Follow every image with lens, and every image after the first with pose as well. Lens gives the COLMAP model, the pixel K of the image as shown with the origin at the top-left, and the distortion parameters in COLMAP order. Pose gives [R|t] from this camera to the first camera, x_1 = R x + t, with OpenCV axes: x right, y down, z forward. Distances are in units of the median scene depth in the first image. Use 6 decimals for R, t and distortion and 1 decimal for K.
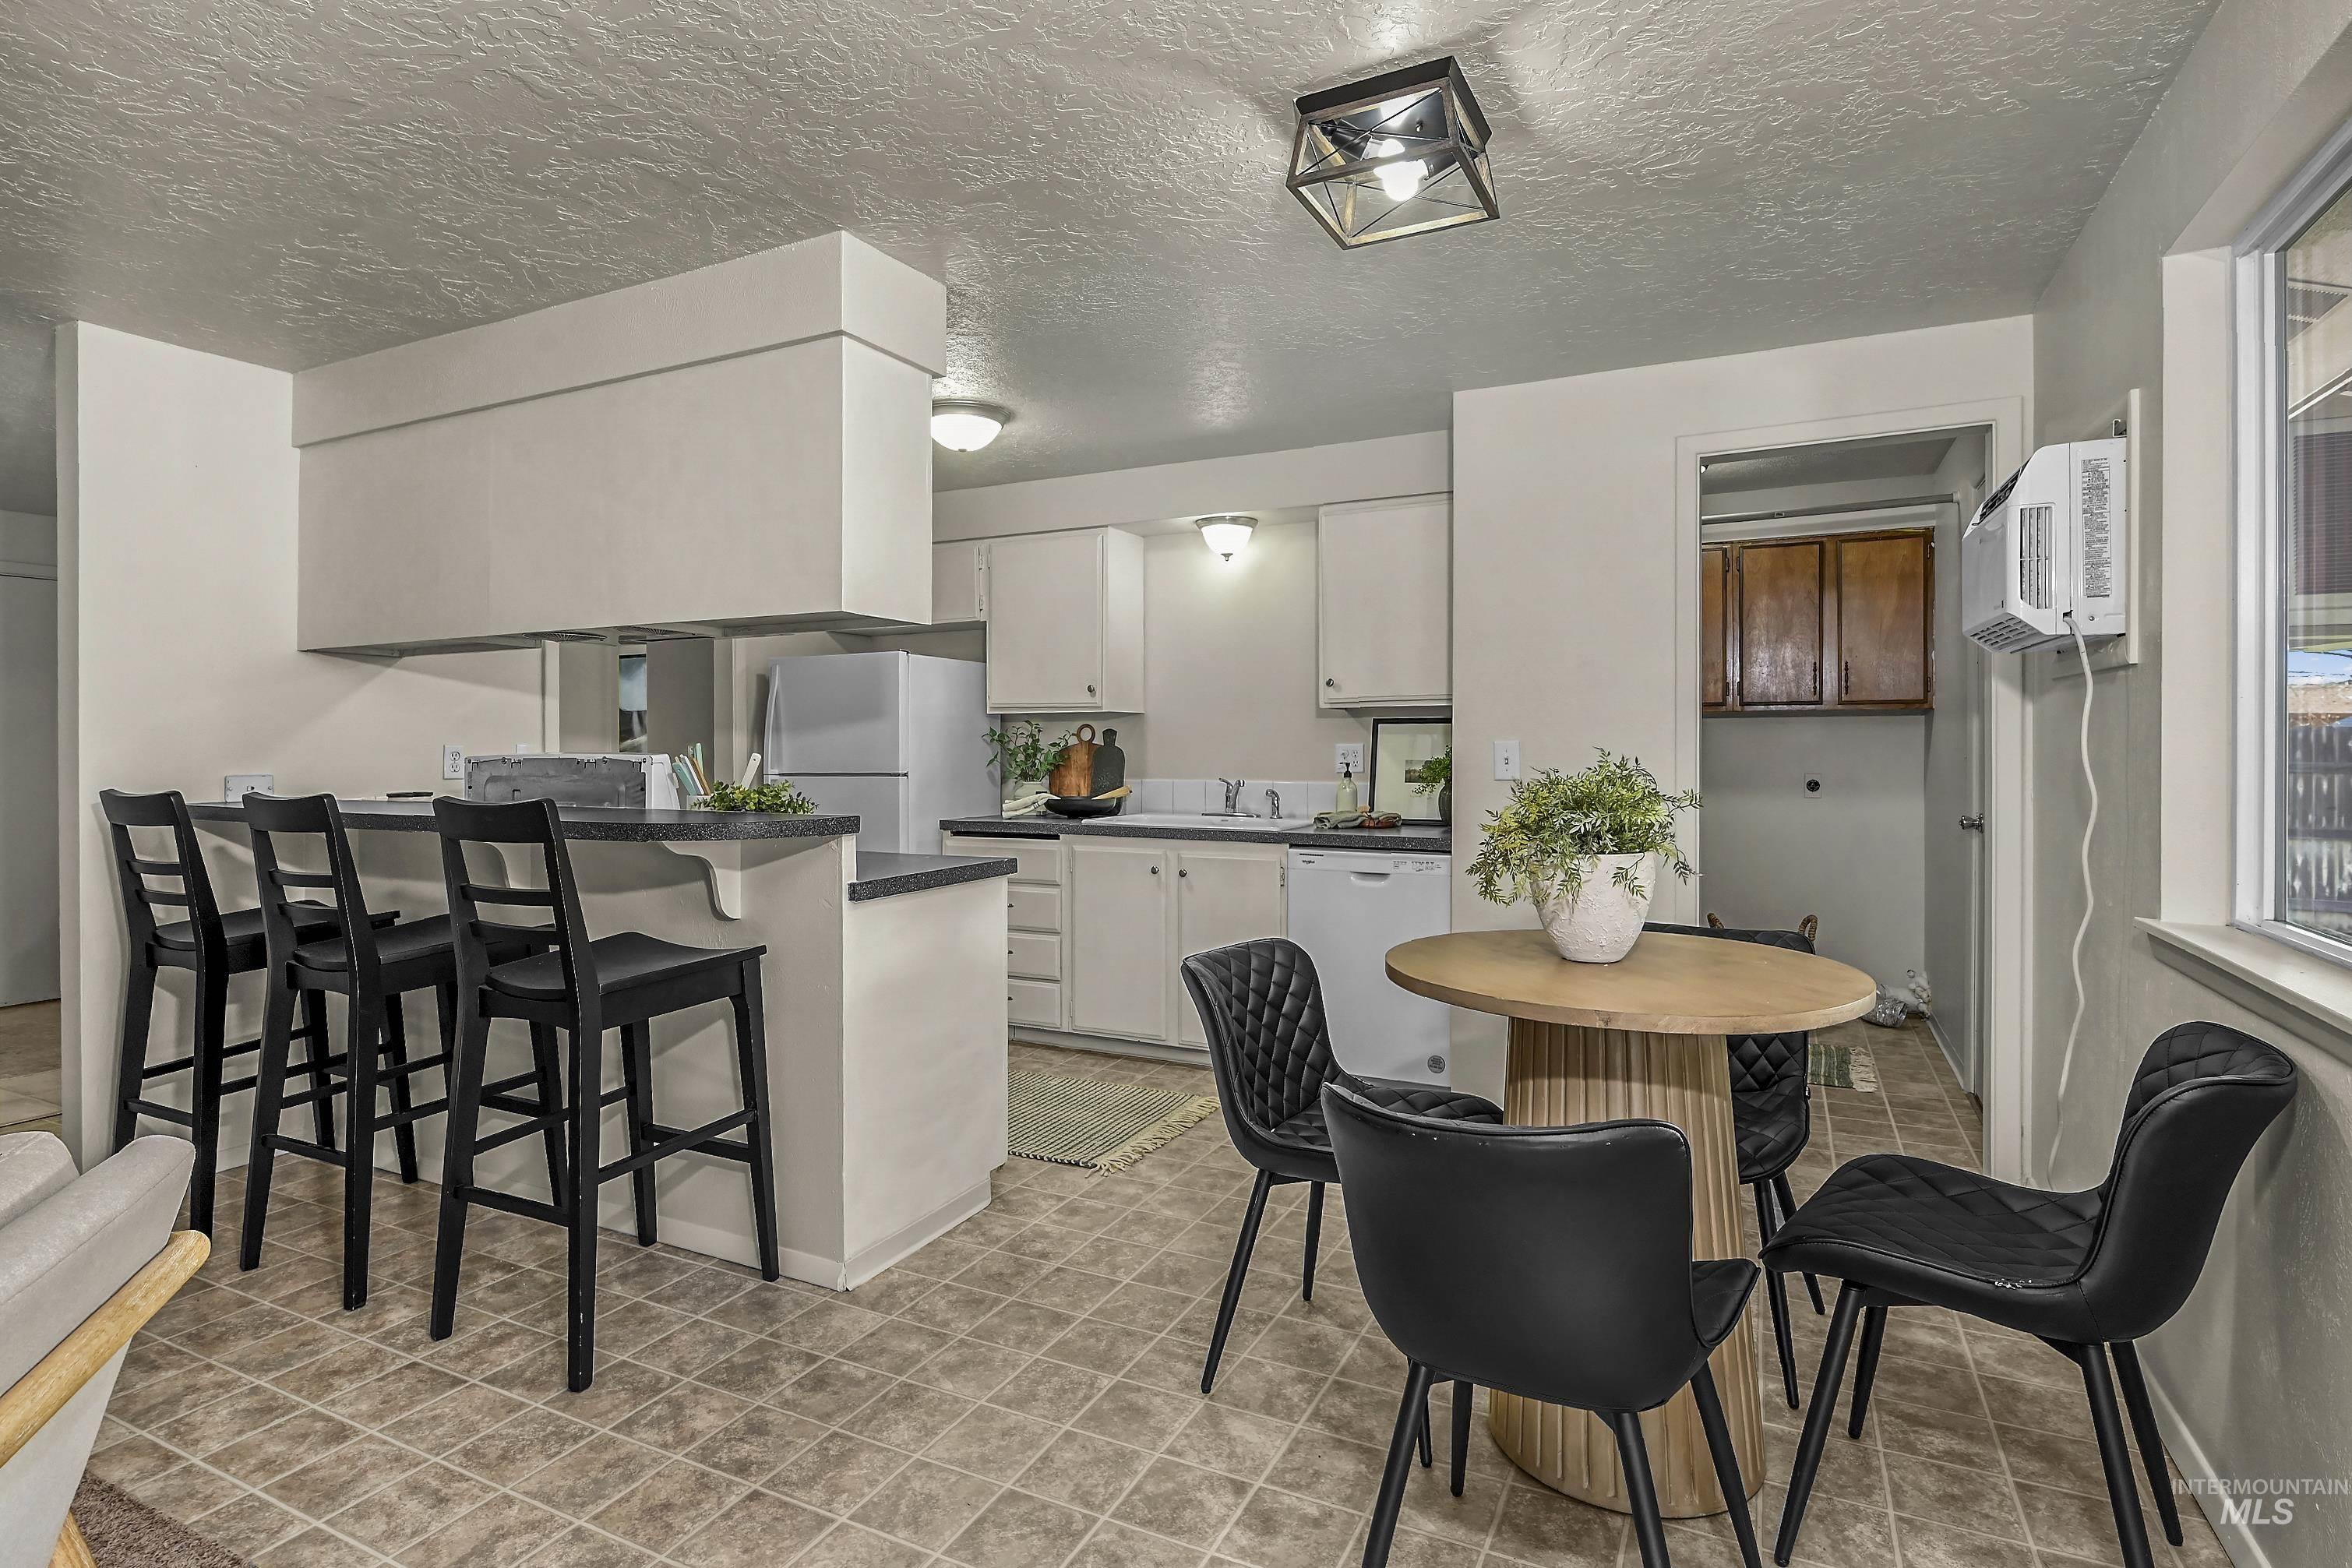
lens RADIAL K [[1168.9, 0, 1181.3], [0, 1168.9, 740.1], [0, 0, 1]] dist [-0.001100, -0.000264]
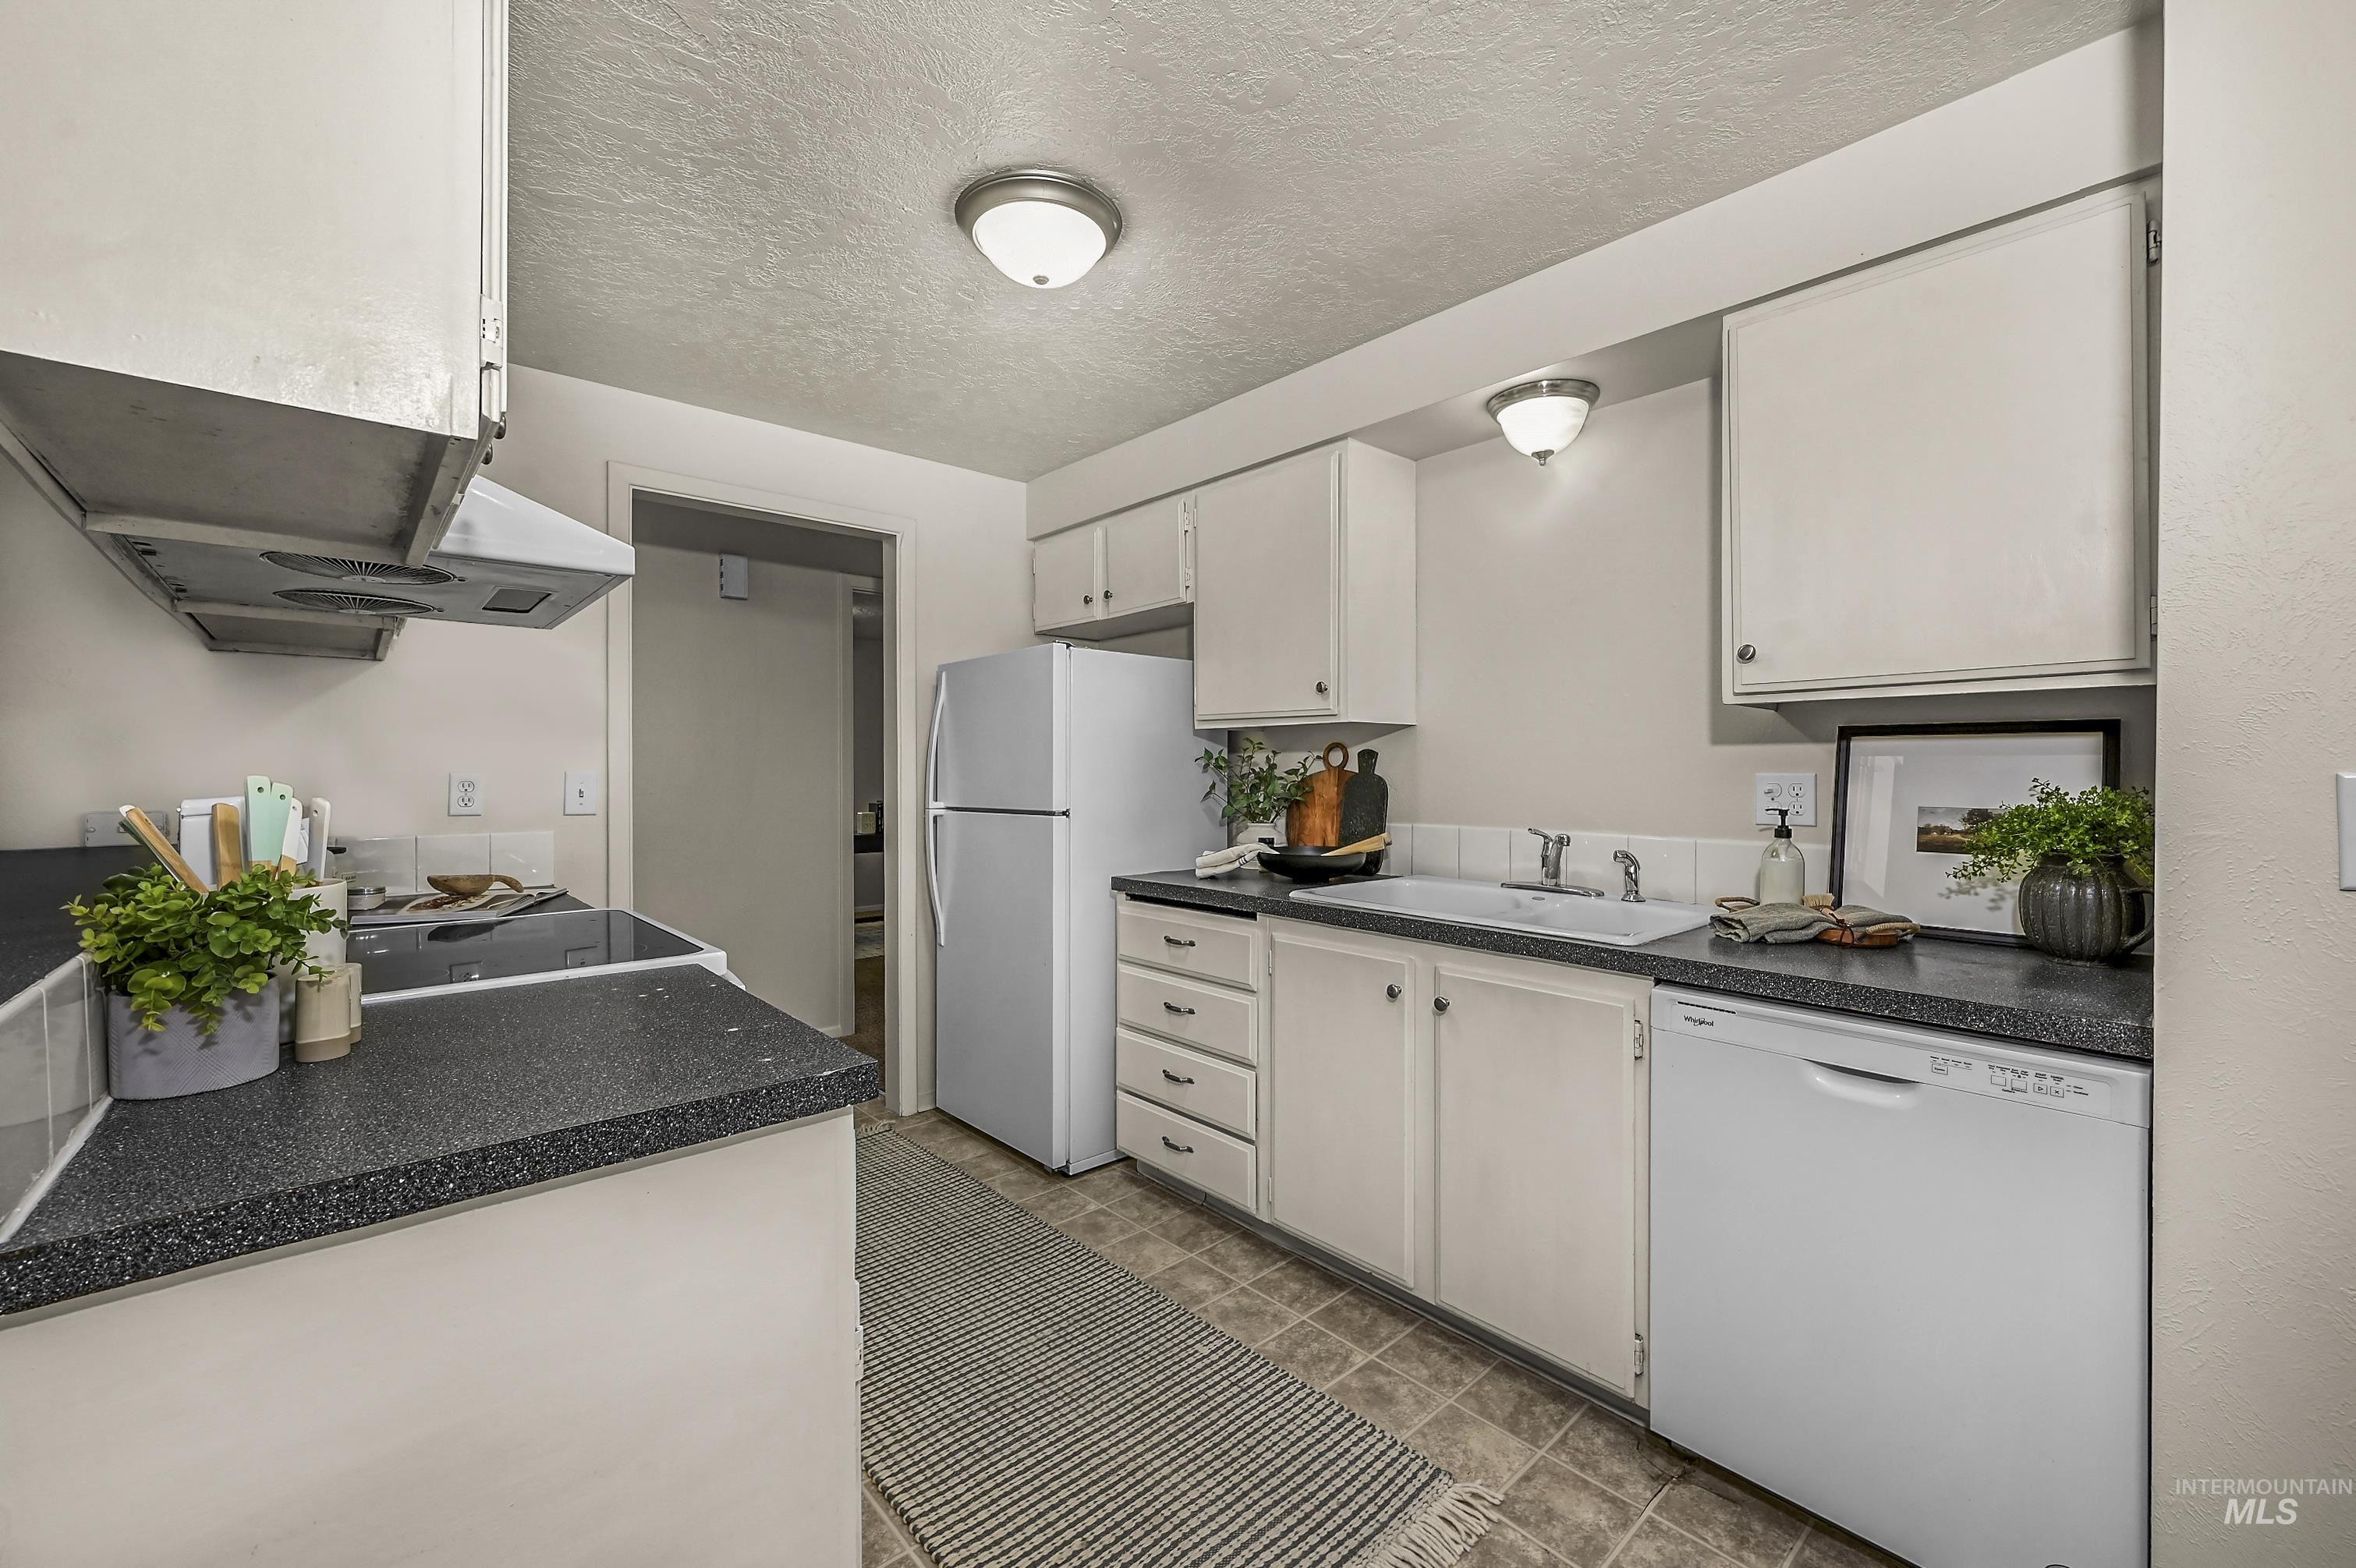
lens RADIAL K [[941.9, 0, 1187.5], [0, 941.9, 762.4], [0, 0, 1]] dist [0.015150, -0.000334]
pose [[0.930483, 0.001517, -0.366331, 0.047389], [-0.004078, 0.999972, -0.006219, 0.002169], [0.366311, 0.007281, 0.930464, 0.480451]]
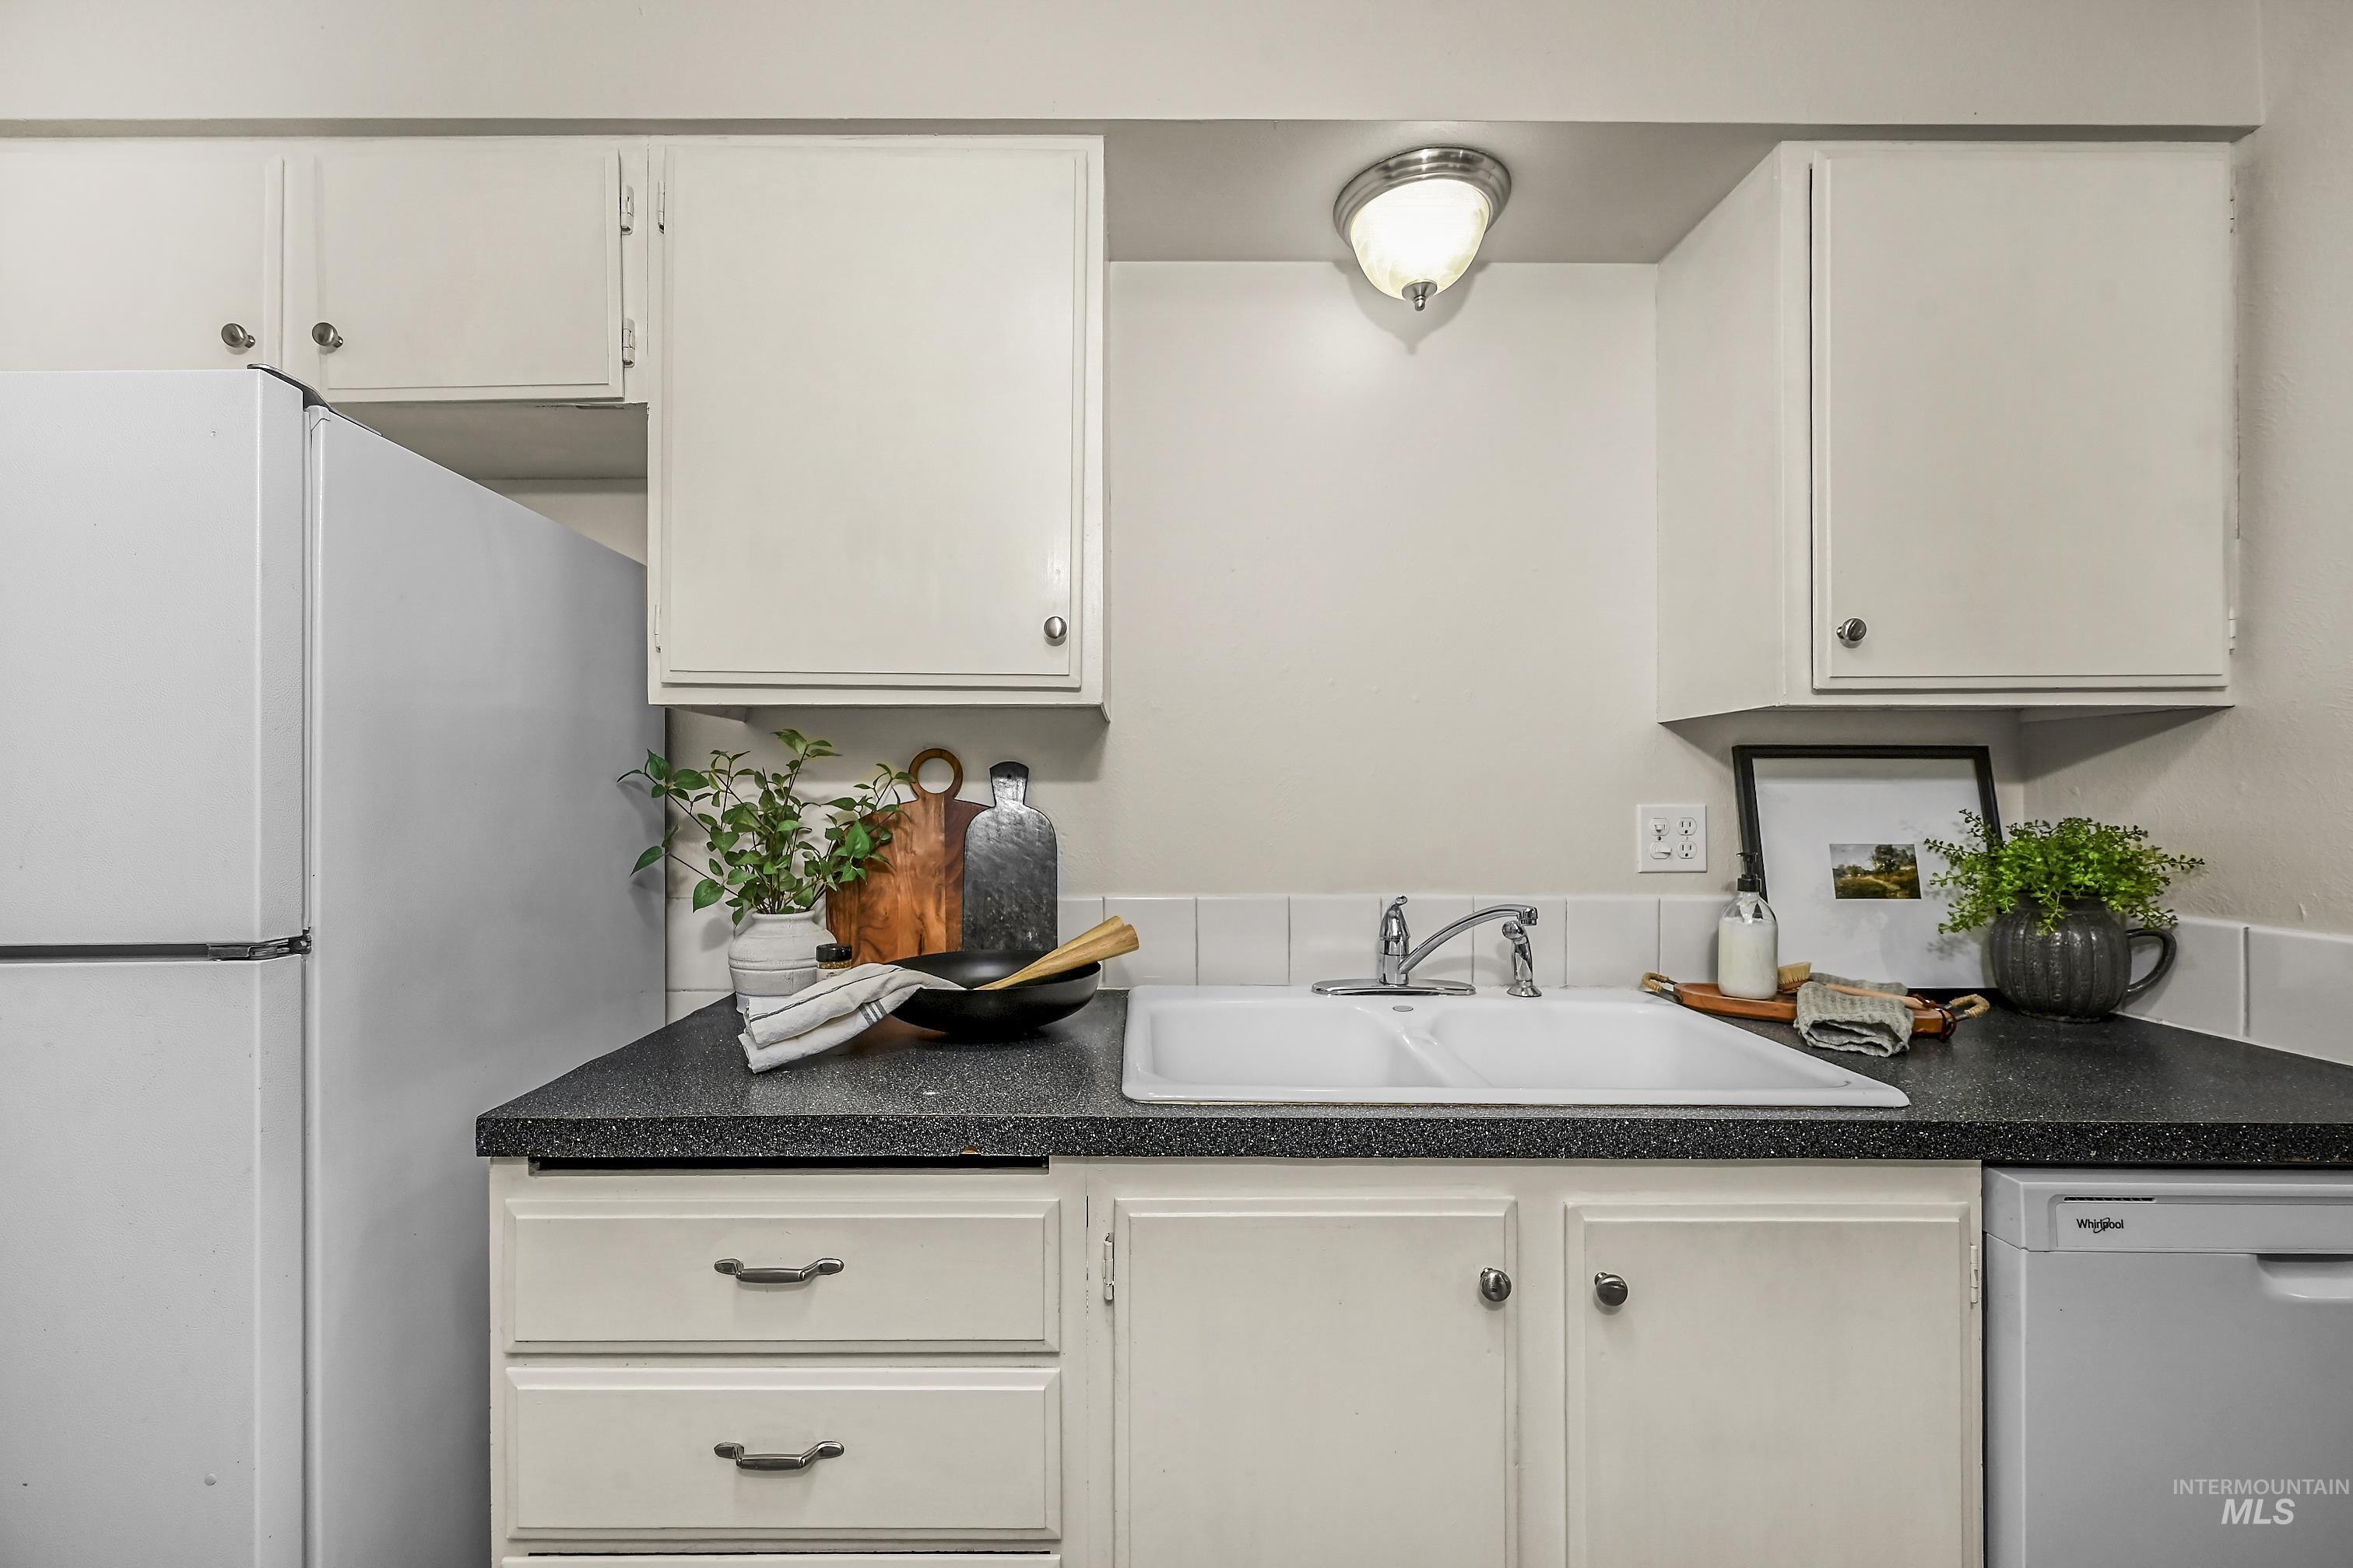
lens RADIAL K [[958.6, 0, 1164.7], [0, 958.6, 794.6], [0, 0, 1]] dist [-0.002039, -0.000154]
pose [[0.895347, 0.006253, 0.445326, -0.167039], [-0.003971, 0.999974, -0.006056, 0.002582], [-0.445352, 0.003654, 0.895348, 0.758491]]
